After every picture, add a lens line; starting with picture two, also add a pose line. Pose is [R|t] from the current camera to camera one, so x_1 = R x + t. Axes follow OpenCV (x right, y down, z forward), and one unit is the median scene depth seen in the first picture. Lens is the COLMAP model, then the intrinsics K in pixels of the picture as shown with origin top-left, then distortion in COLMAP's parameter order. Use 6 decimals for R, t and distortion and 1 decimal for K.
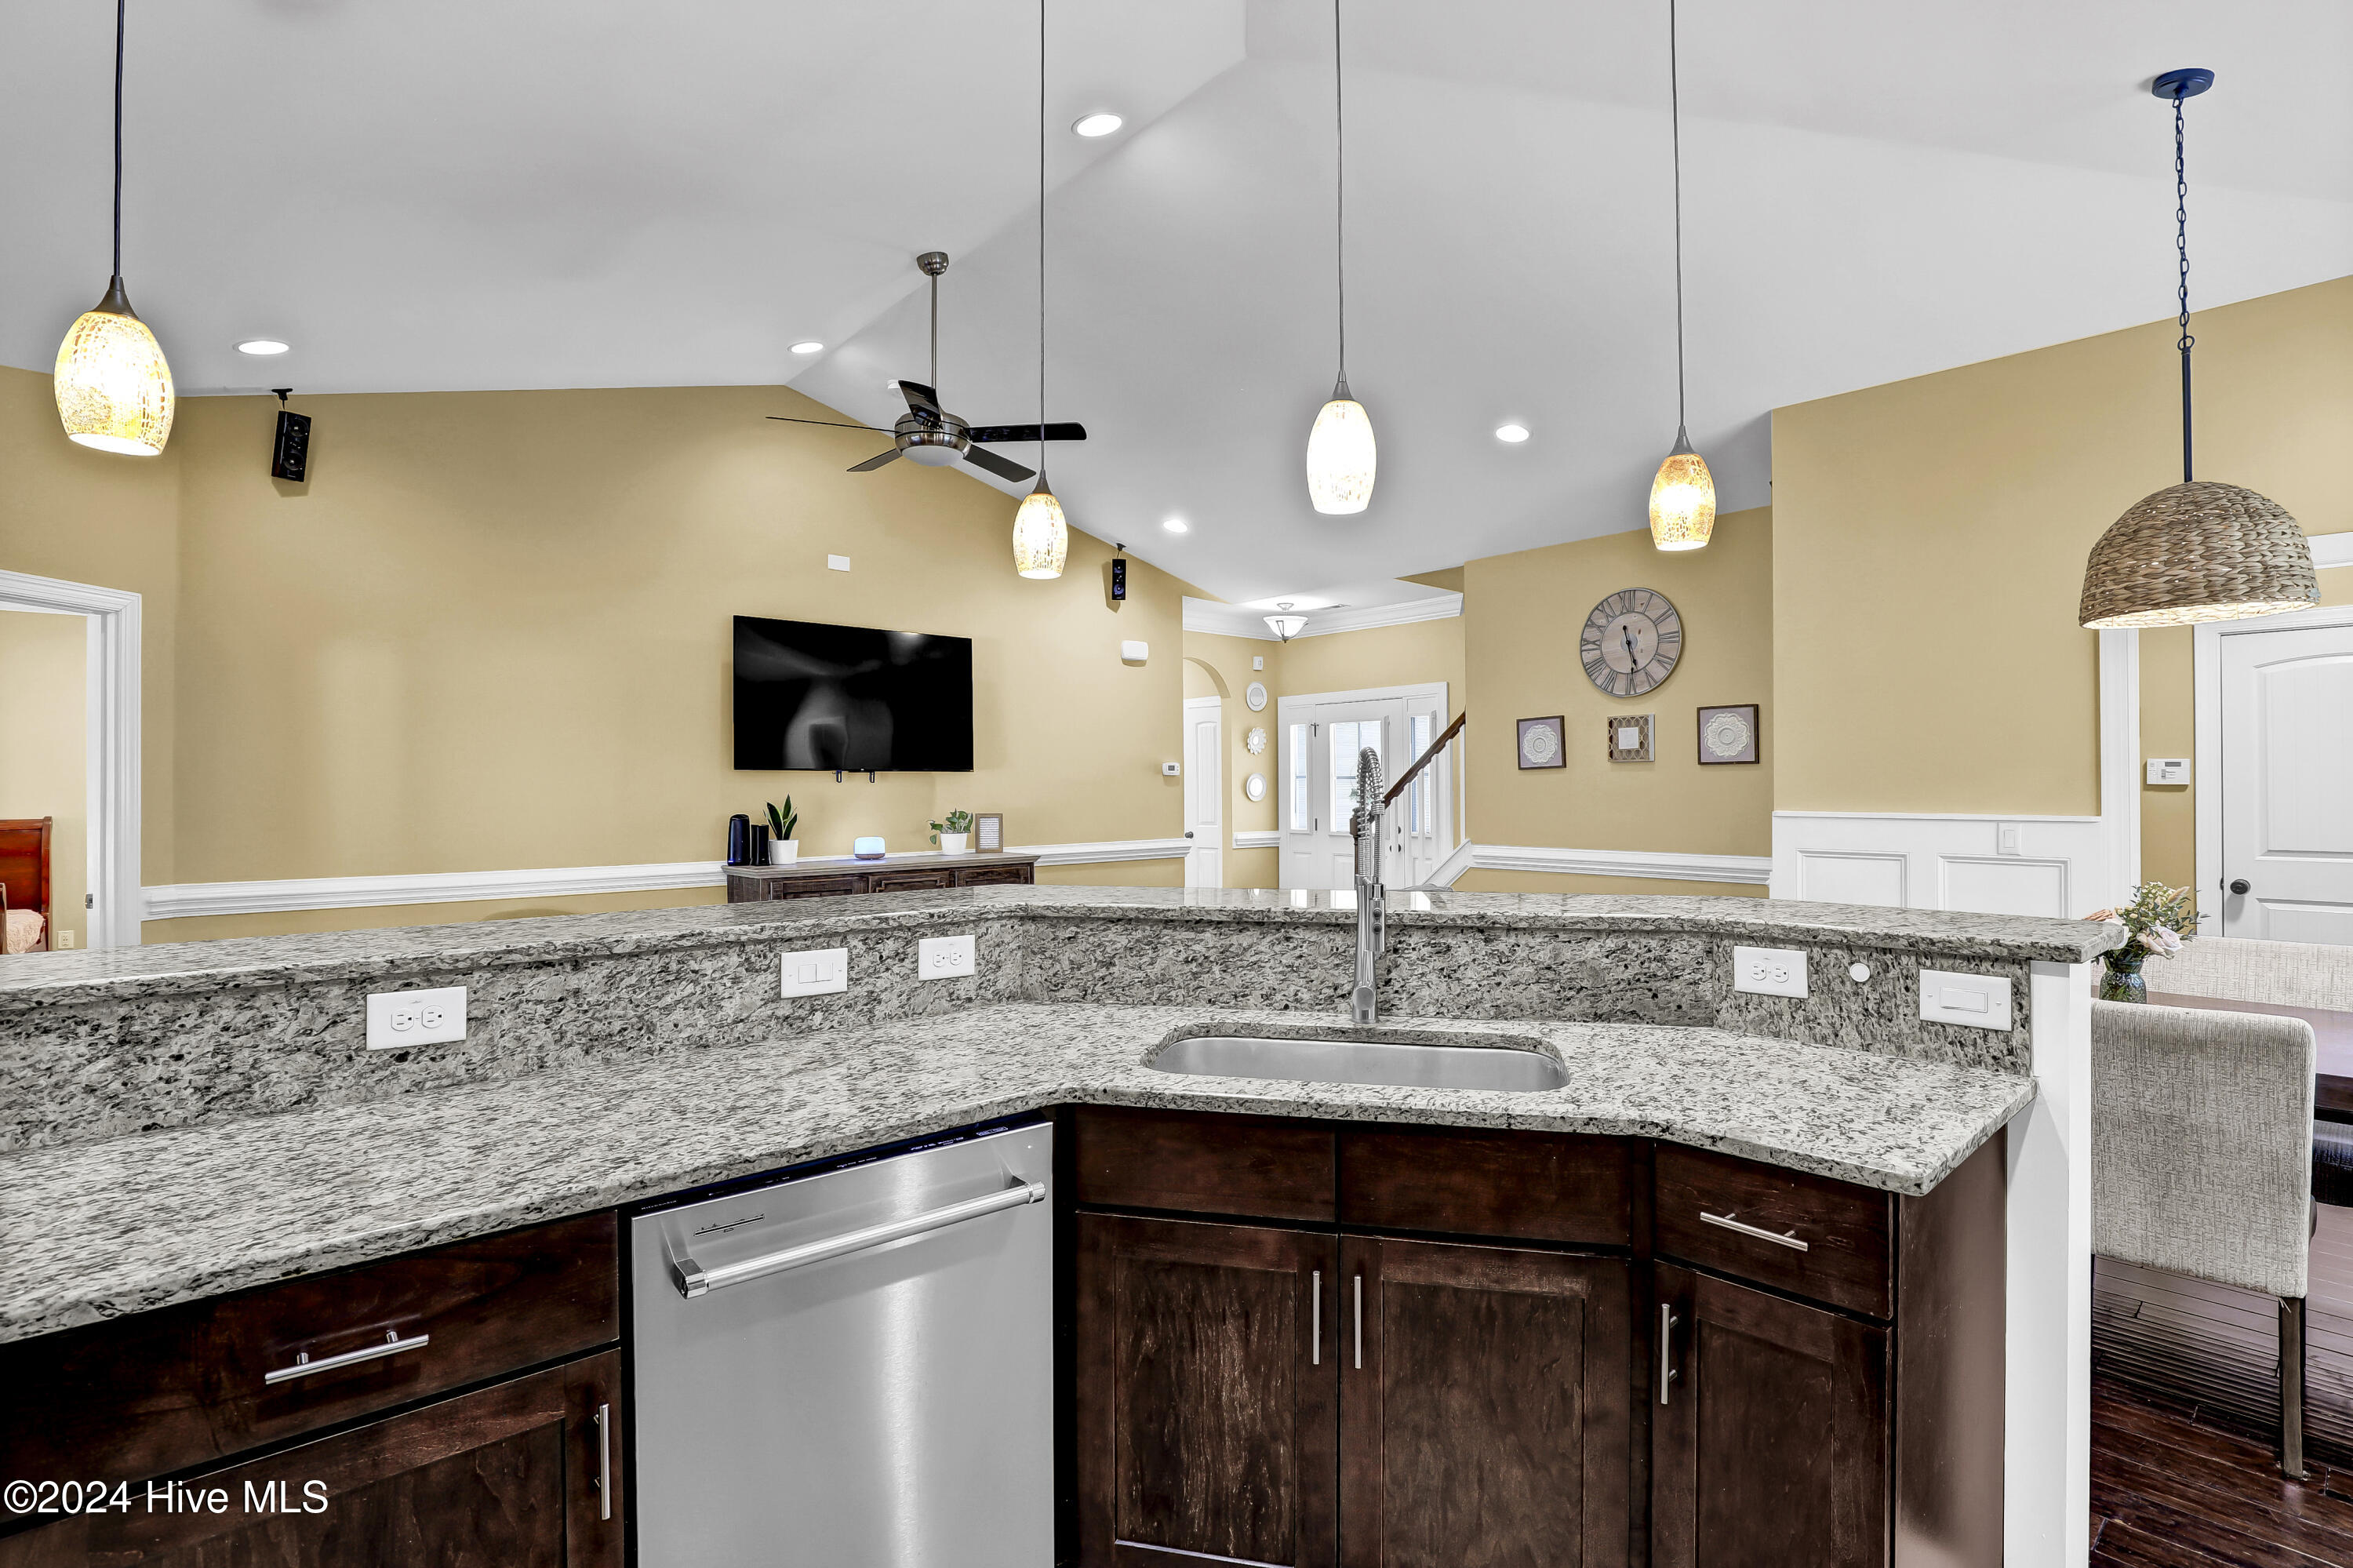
lens RADIAL K [[1116.3, 0, 1185.7], [0, 1116.3, 773.3], [0, 0, 1]] dist [-0.035679, 0.004594]
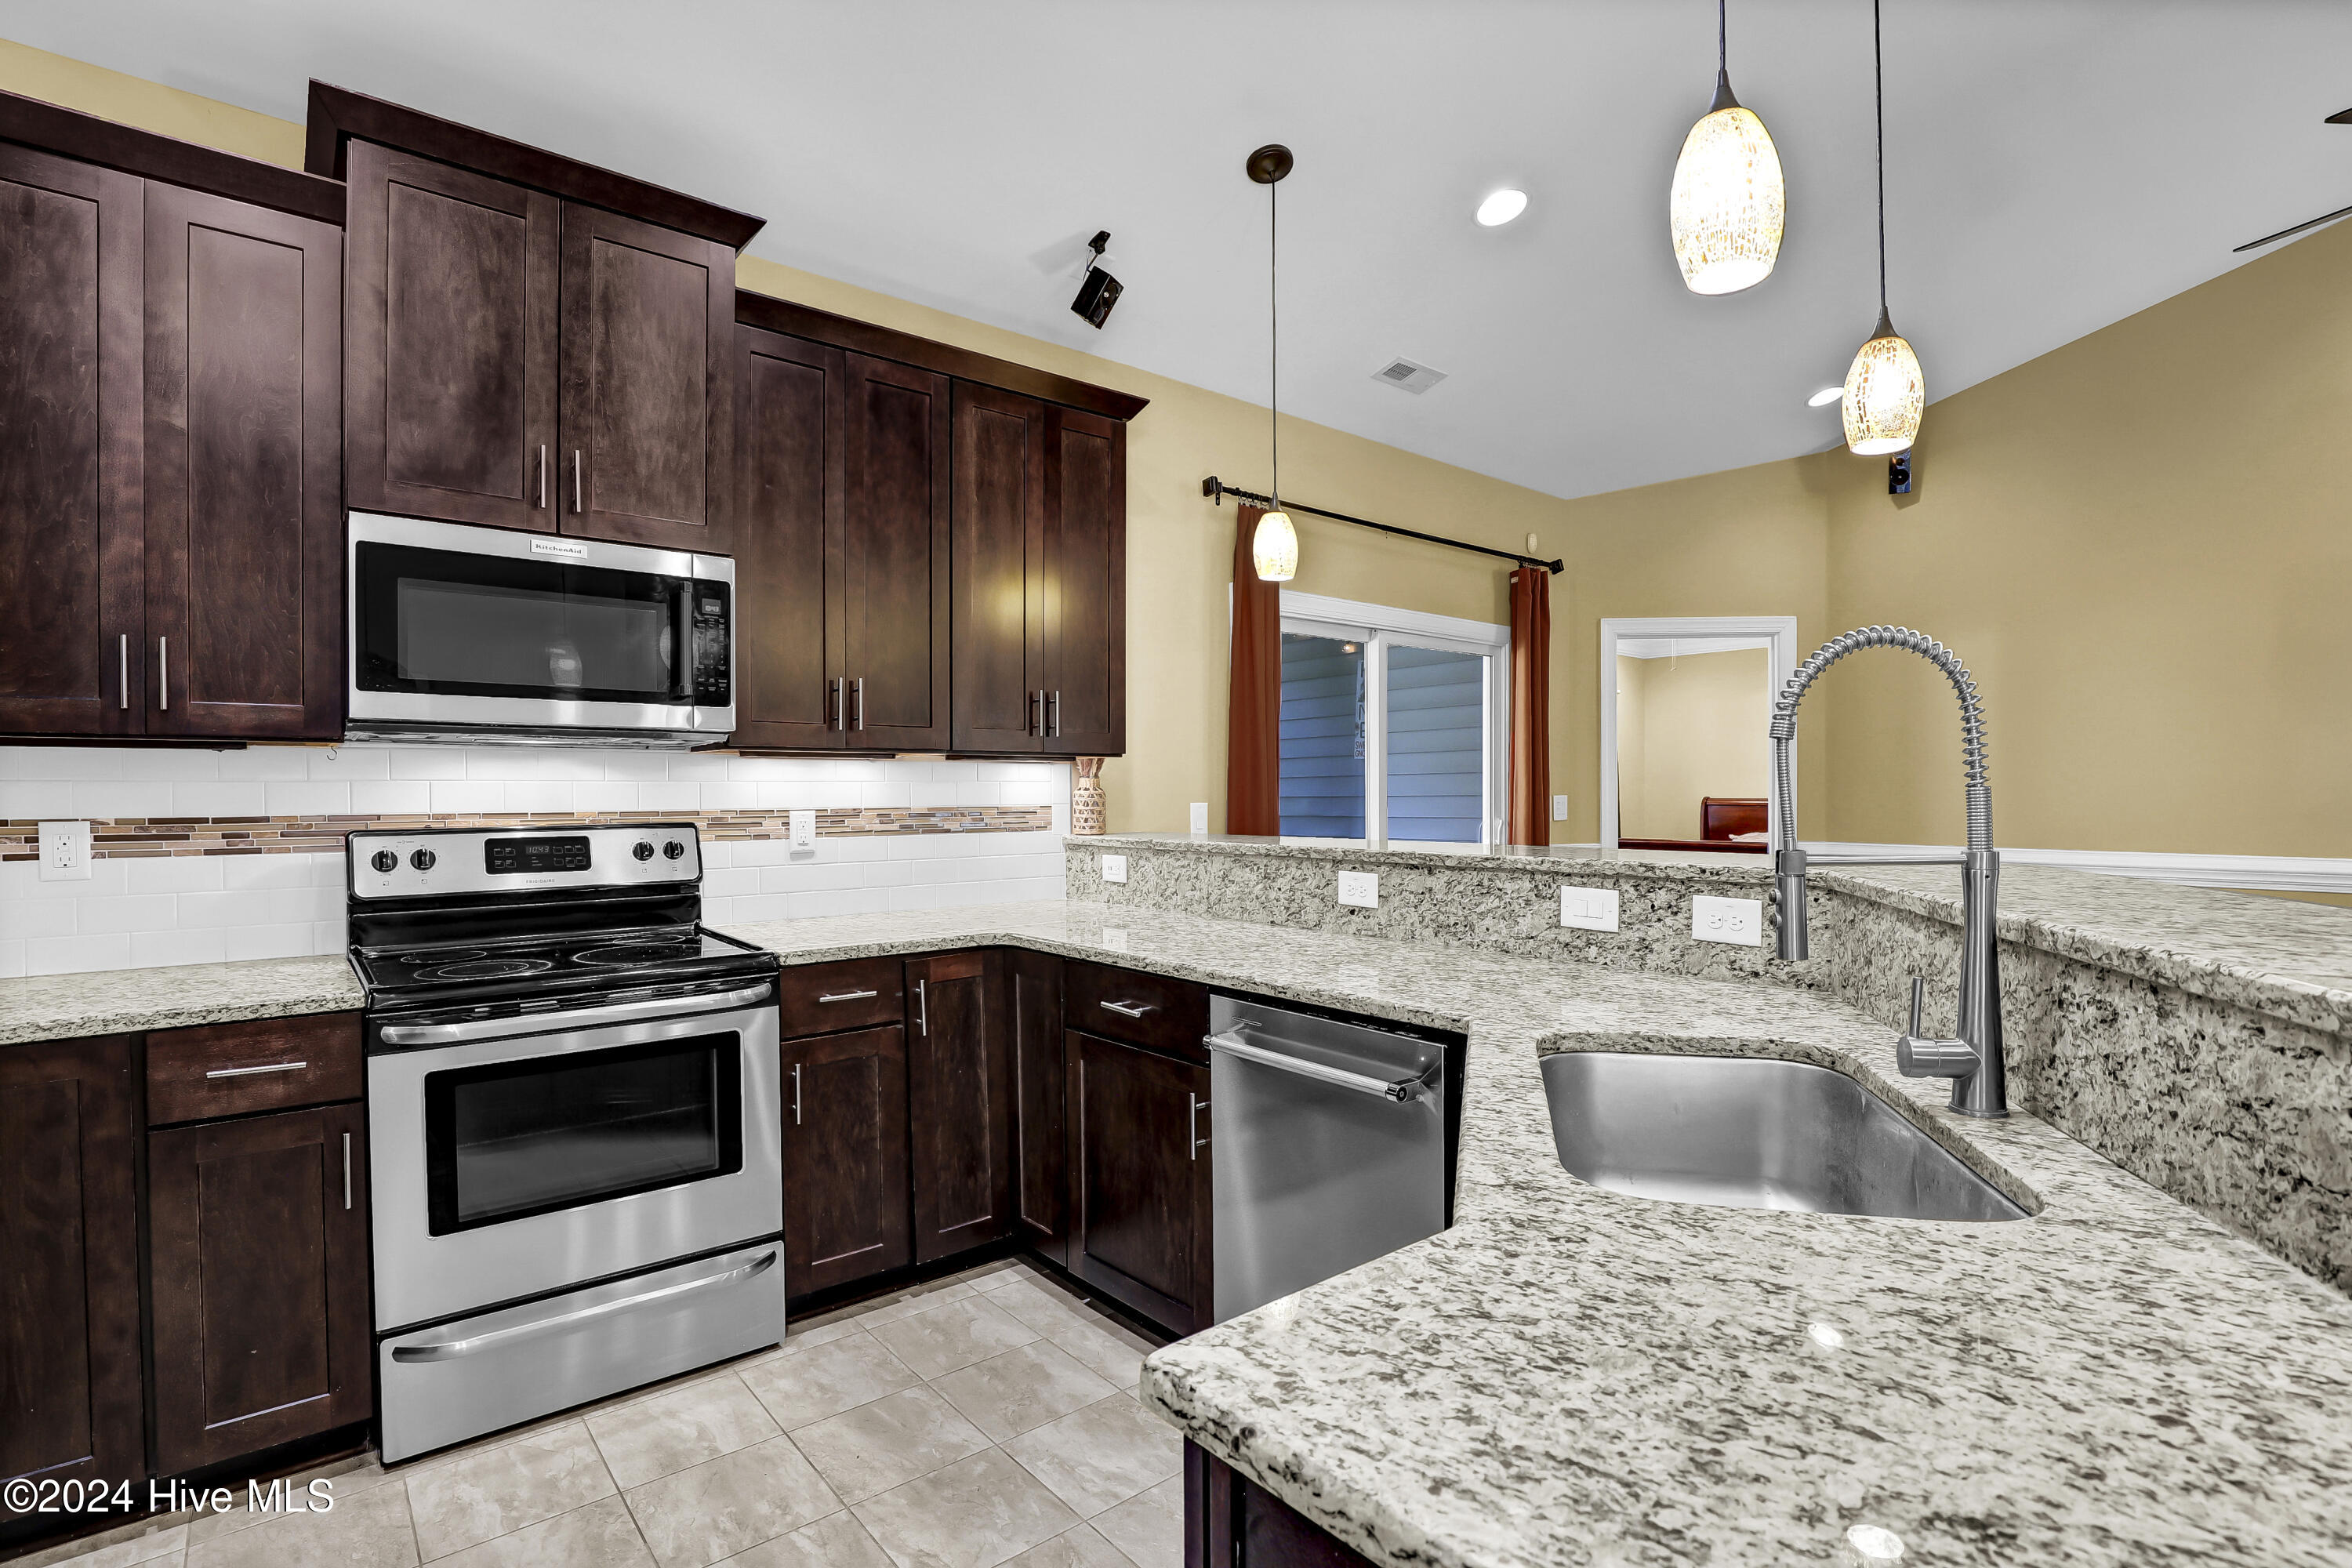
lens RADIAL K [[1115.8, 0, 1207.1], [0, 1115.8, 798.5], [0, 0, 1]] dist [-0.035679, 0.004594]
pose [[-0.020580, 0.011104, -0.999727, 0.368466], [0.014246, 0.999840, 0.010812, 0.027328], [0.999687, -0.014020, -0.020735, 0.320995]]
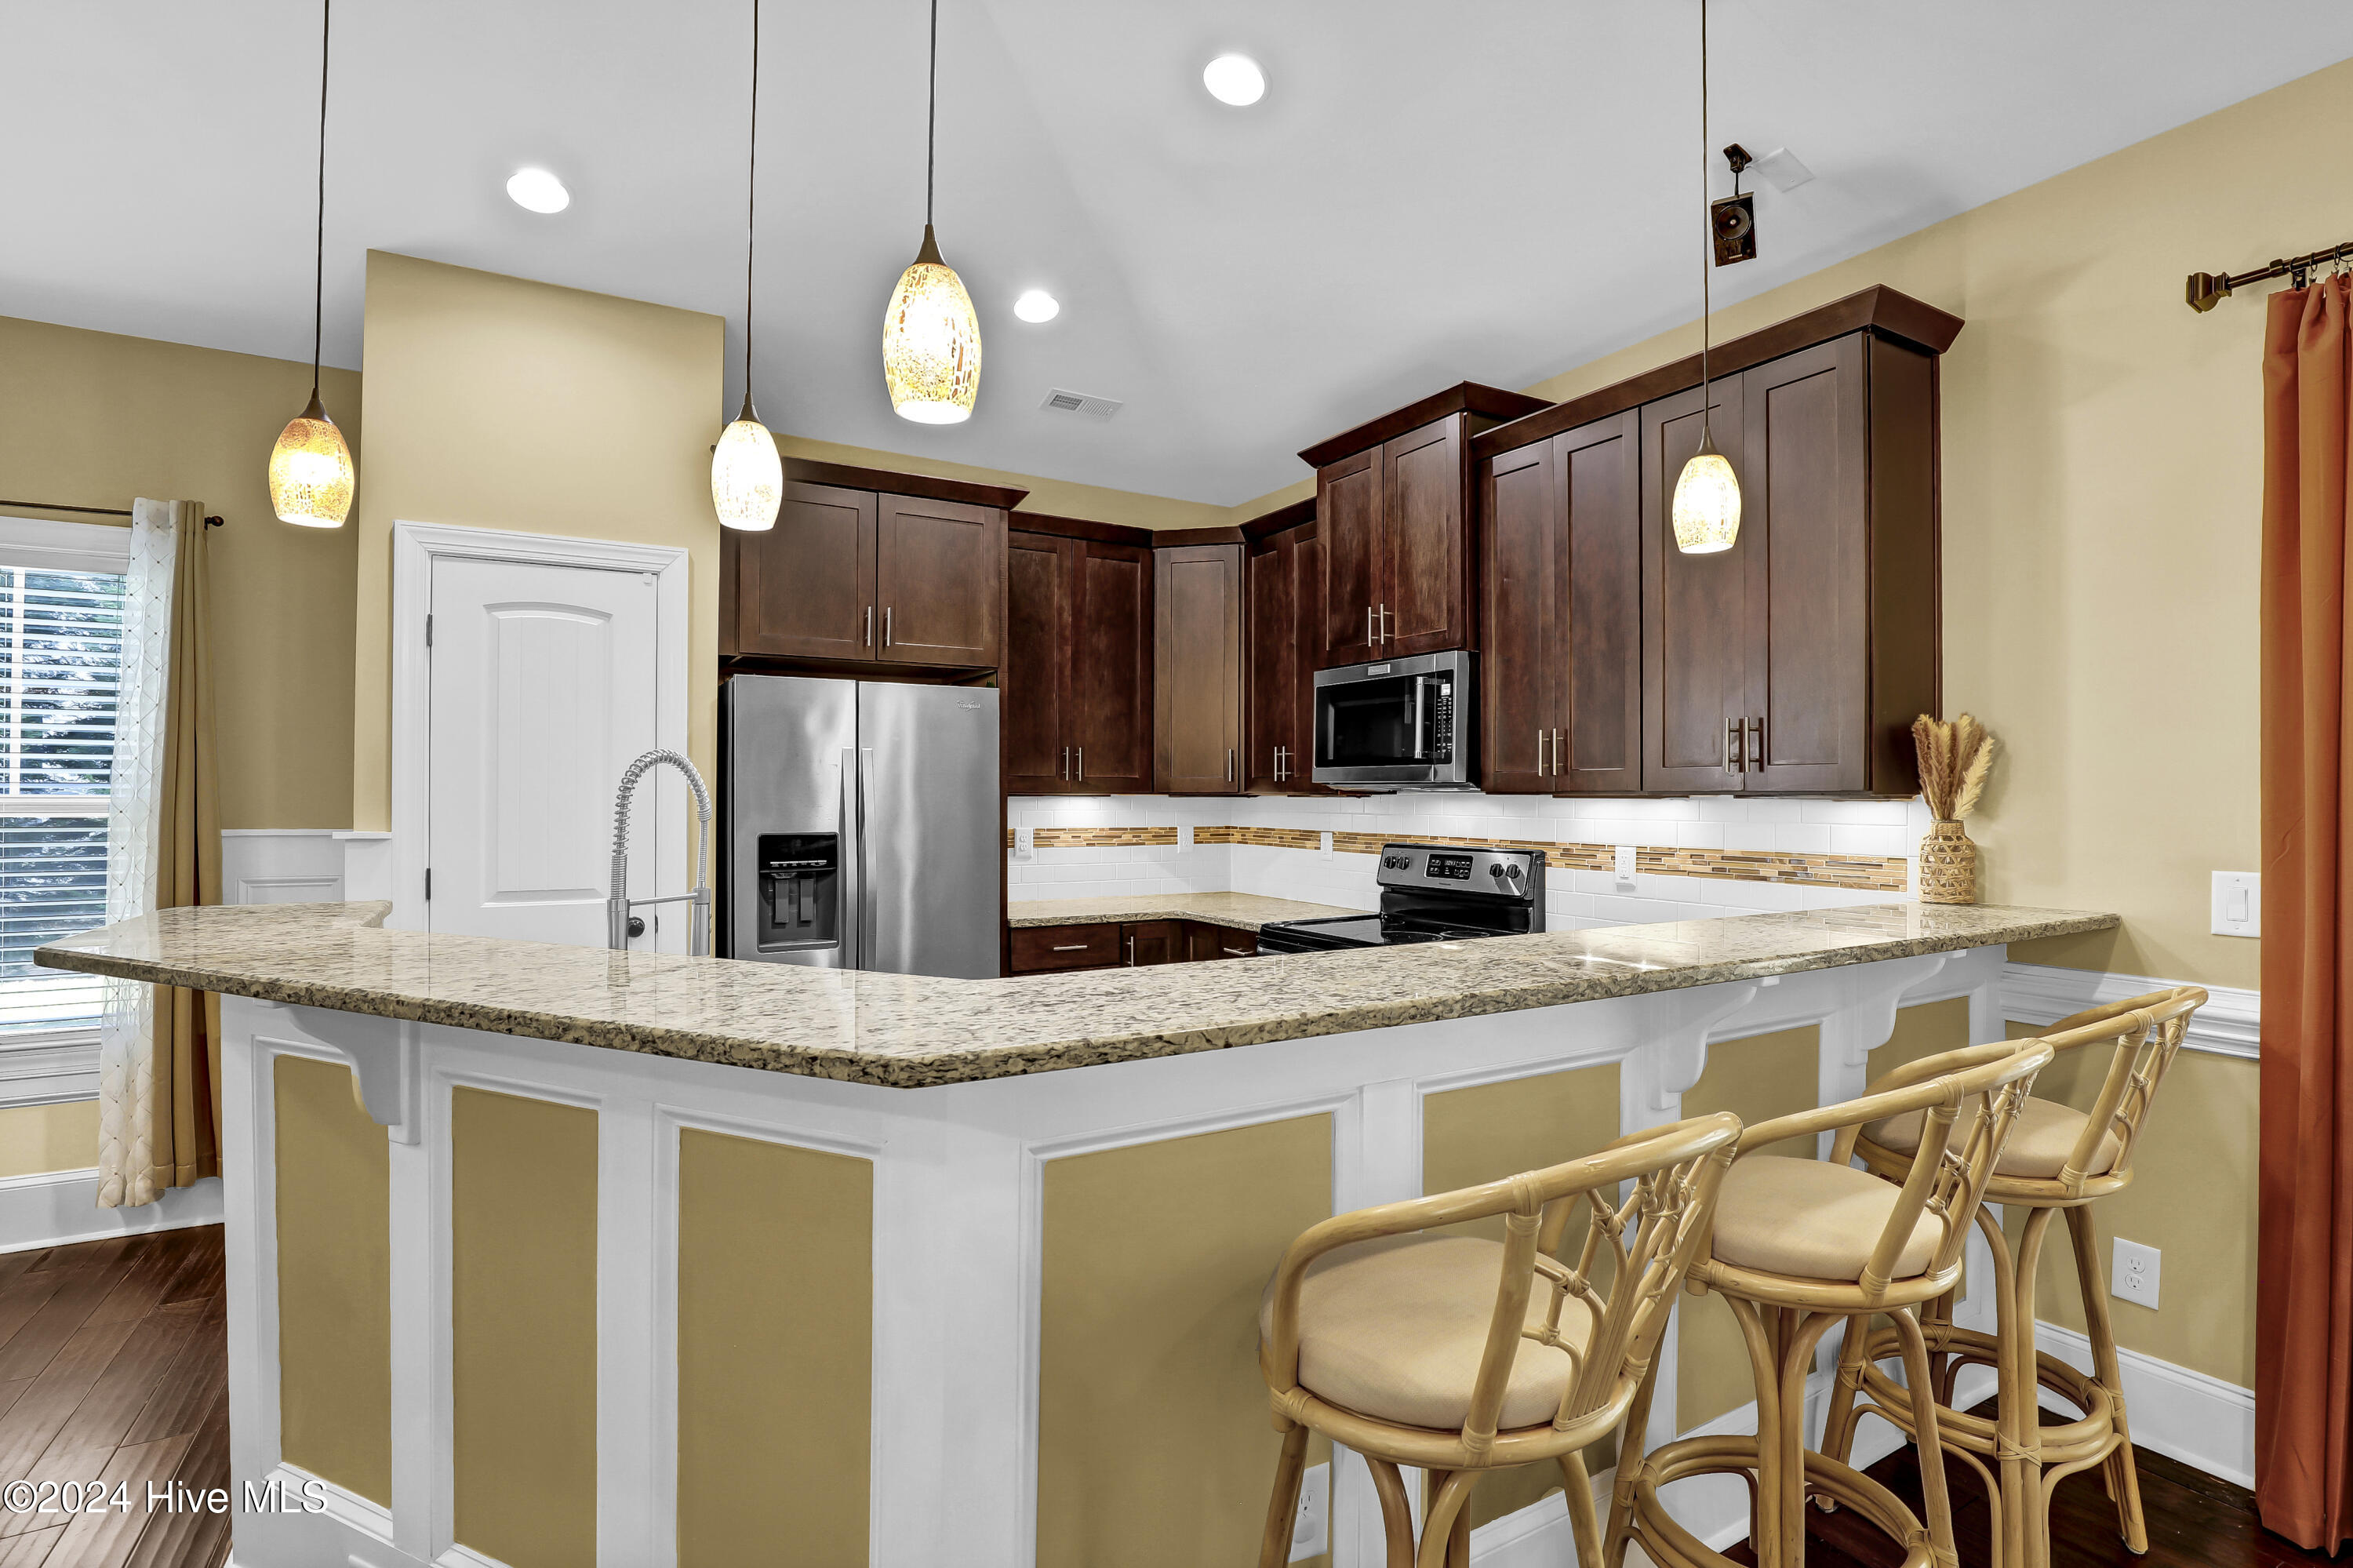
lens RADIAL K [[1116.3, 0, 1205.5], [0, 1116.3, 790.8], [0, 0, 1]] dist [-0.035679, 0.004594]
pose [[-0.983923, 0.001720, 0.178584, -0.204466], [-0.001210, 0.999866, -0.016297, 0.012666], [-0.178588, -0.016251, -0.983790, 0.874168]]
